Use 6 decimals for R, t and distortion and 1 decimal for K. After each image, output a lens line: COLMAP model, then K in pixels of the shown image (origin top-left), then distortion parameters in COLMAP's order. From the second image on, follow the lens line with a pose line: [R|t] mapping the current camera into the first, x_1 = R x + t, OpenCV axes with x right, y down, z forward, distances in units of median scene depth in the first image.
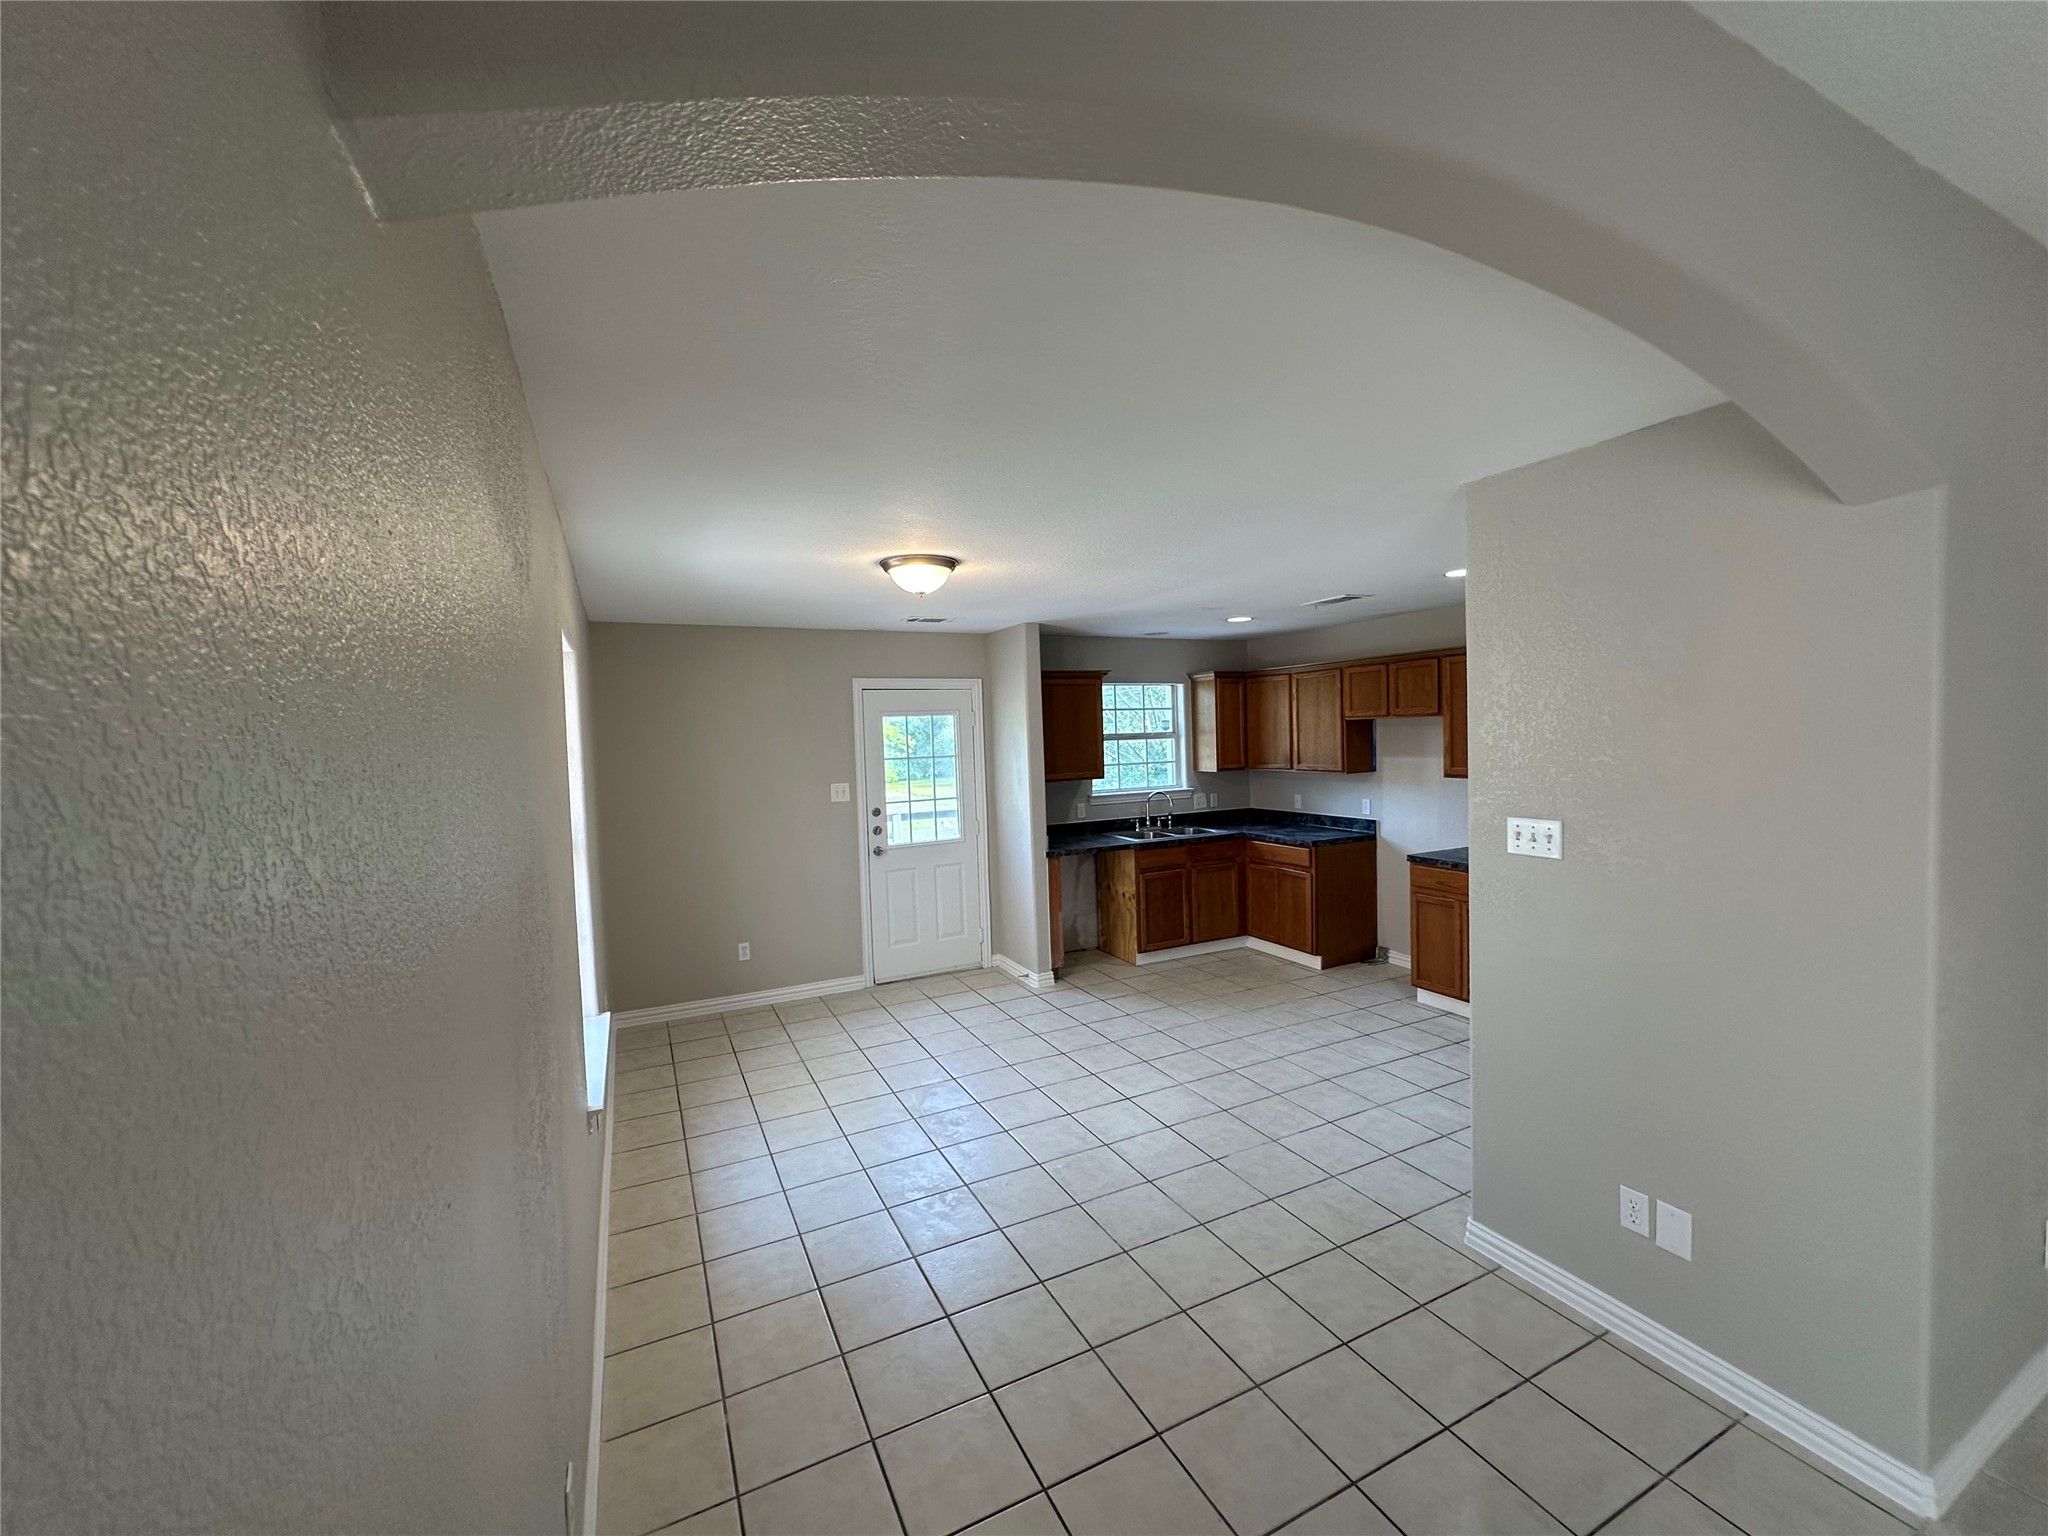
lens RADIAL K [[812.6, 0, 1024.7], [0, 812.6, 770.2], [0, 0, 1]] dist [-0.005960, 0.000683]
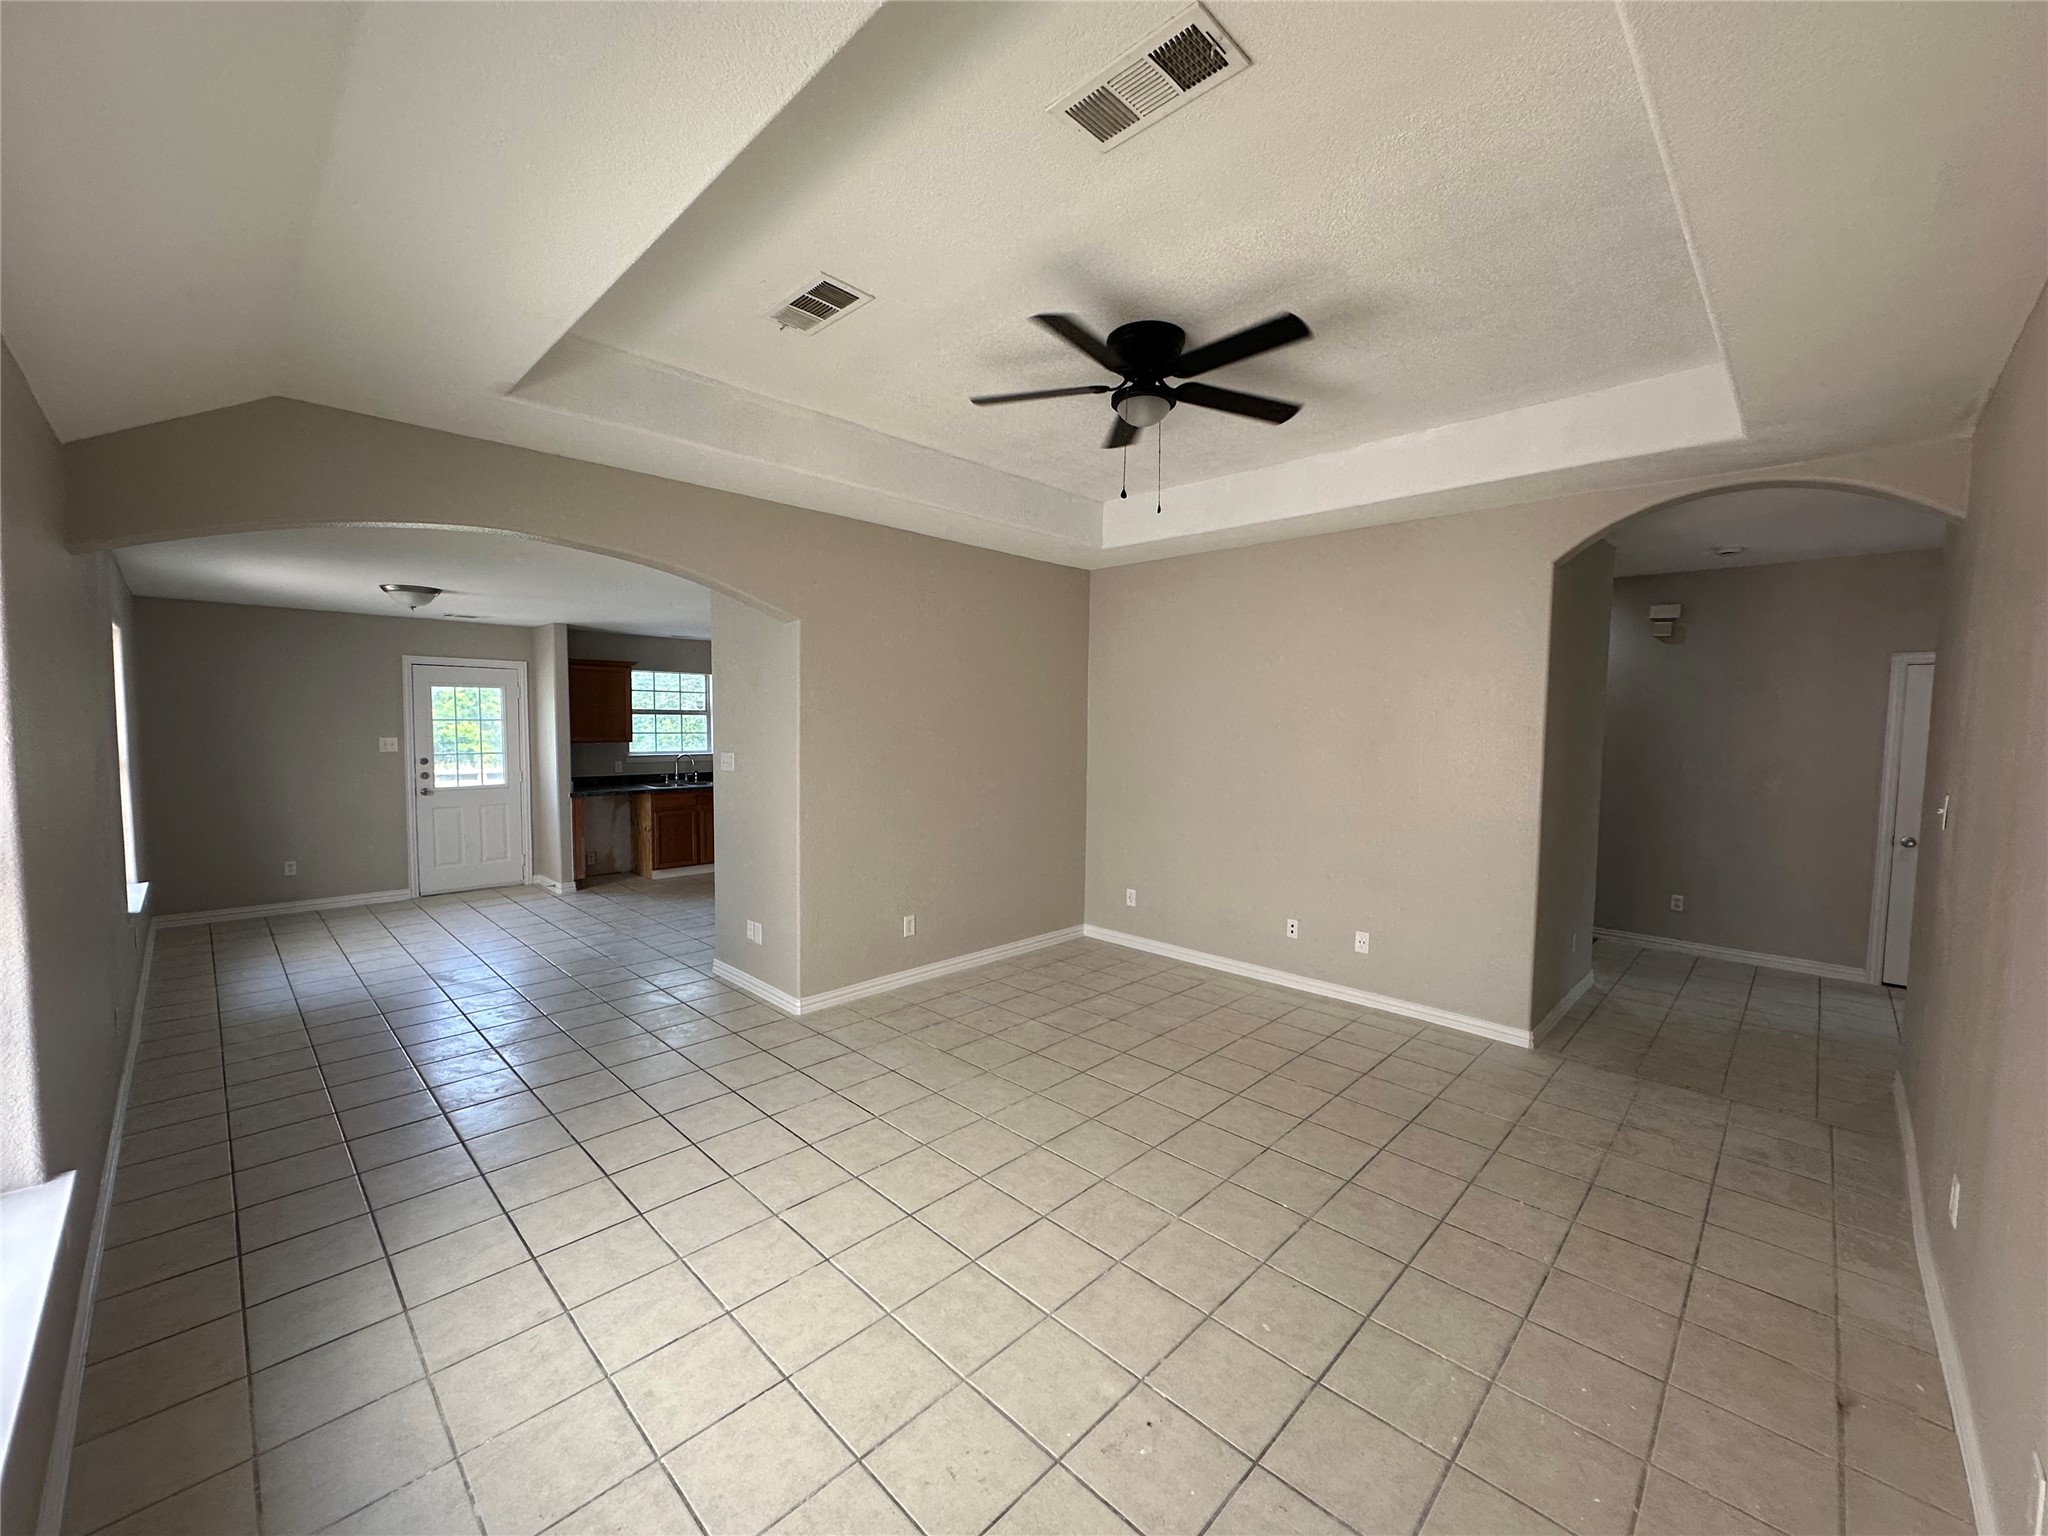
lens RADIAL K [[812.6, 0, 1019.3], [0, 812.6, 770.4], [0, 0, 1]] dist [-0.005960, 0.000683]
pose [[0.941966, 0.021673, 0.335009, 0.273429], [-0.026891, 0.999578, 0.010942, 0.027392], [-0.334631, -0.019316, 0.942151, -0.513853]]
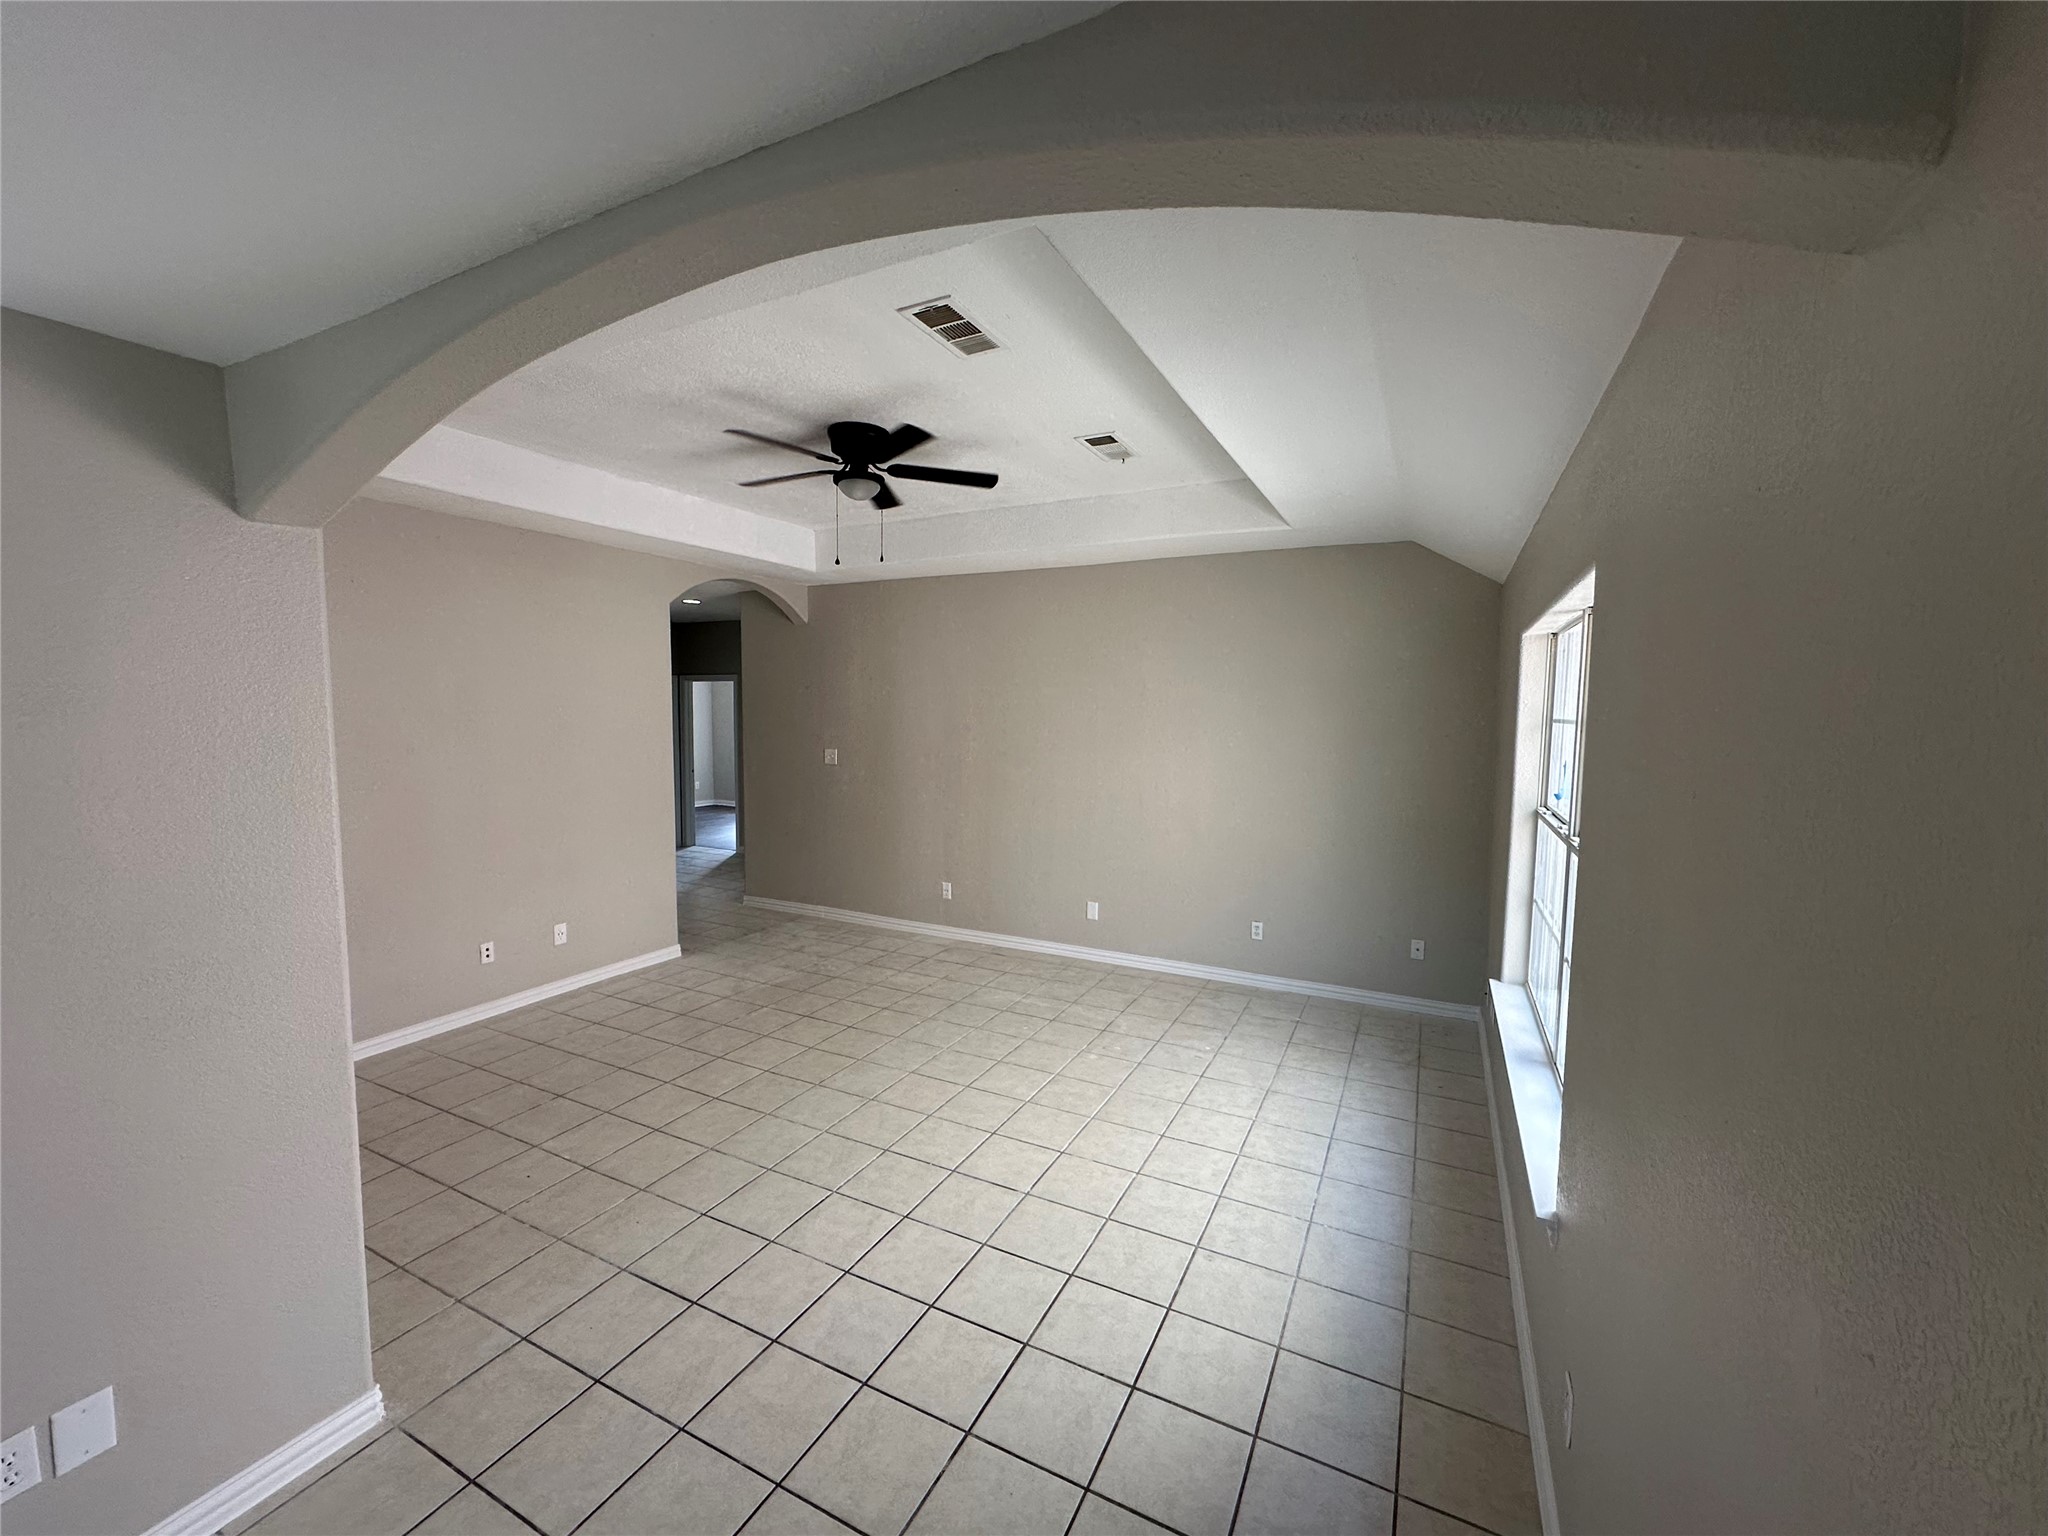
lens RADIAL K [[812.6, 0, 1028.3], [0, 812.6, 772.9], [0, 0, 1]] dist [-0.005960, 0.000683]
pose [[-0.604619, -0.038424, 0.795588, -0.103176], [0.047591, 0.995309, 0.084237, -0.017937], [-0.795092, 0.088794, -0.599953, 0.266224]]
